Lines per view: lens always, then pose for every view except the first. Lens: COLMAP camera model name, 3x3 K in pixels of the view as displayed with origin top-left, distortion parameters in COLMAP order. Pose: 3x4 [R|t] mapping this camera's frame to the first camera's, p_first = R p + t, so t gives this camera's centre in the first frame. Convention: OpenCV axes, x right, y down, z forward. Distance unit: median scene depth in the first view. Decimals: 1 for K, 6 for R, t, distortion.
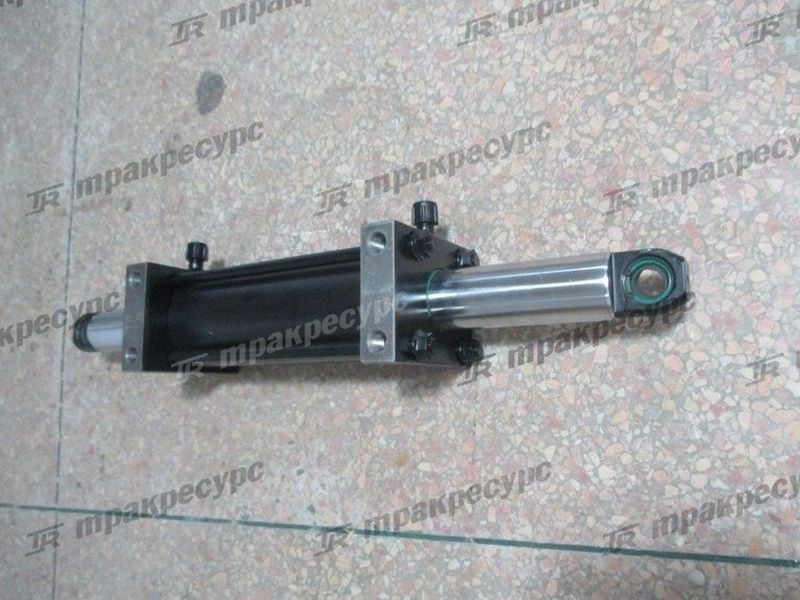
lens RADIAL K [[650.7, 0, 429.8], [0, 650.7, 289.5], [0, 0, 1]] dist [-0.031141, 0.010832]
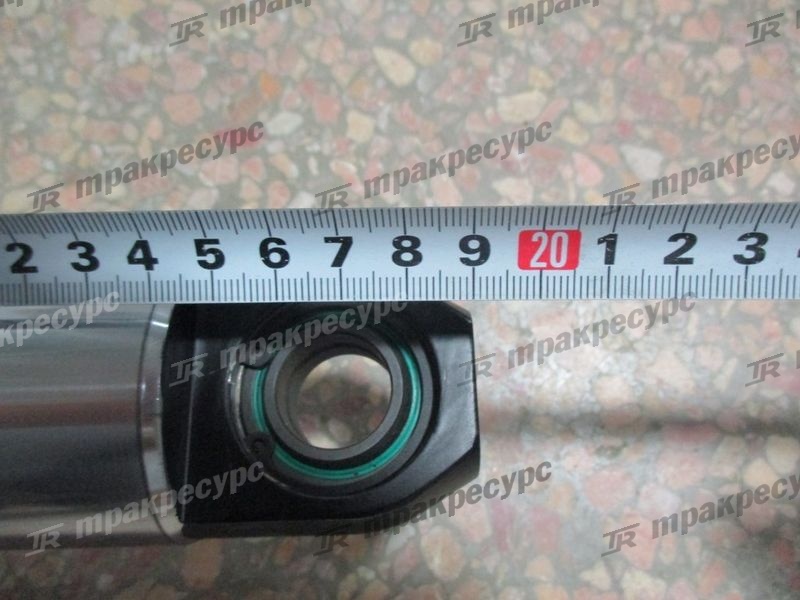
lens RADIAL K [[650.7, 0, 404.3], [0, 650.7, 297.6], [0, 0, 1]] dist [-0.031141, 0.010832]
pose [[0.883647, 0.114132, 0.454028, 0.195064], [-0.049450, 0.987157, -0.151906, -0.009976], [-0.465534, 0.111780, 0.877943, 0.607872]]
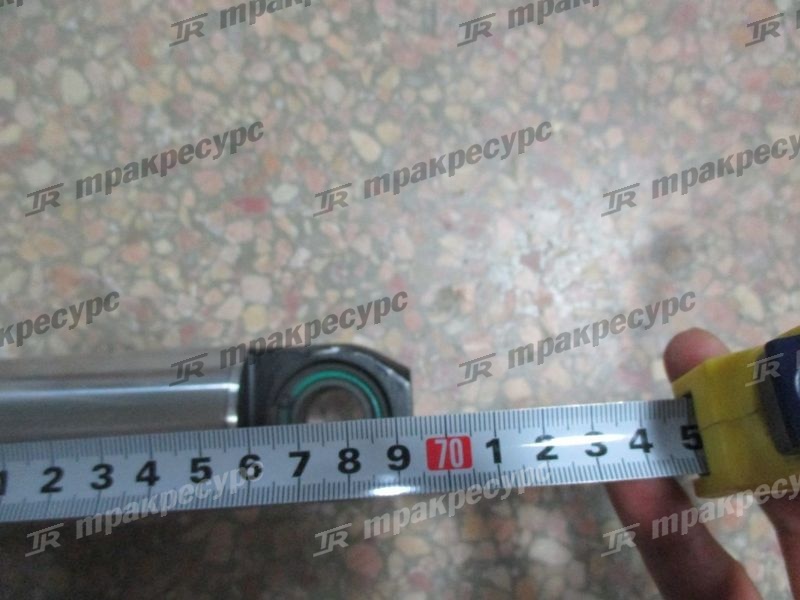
lens RADIAL K [[650.7, 0, 395.6], [0, 650.7, 295.7], [0, 0, 1]] dist [-0.031141, 0.010832]
pose [[0.875645, 0.032802, 0.481840, 0.130748], [-0.030985, 0.999451, -0.011731, -0.073804], [-0.481961, -0.004658, 0.876180, 0.479779]]
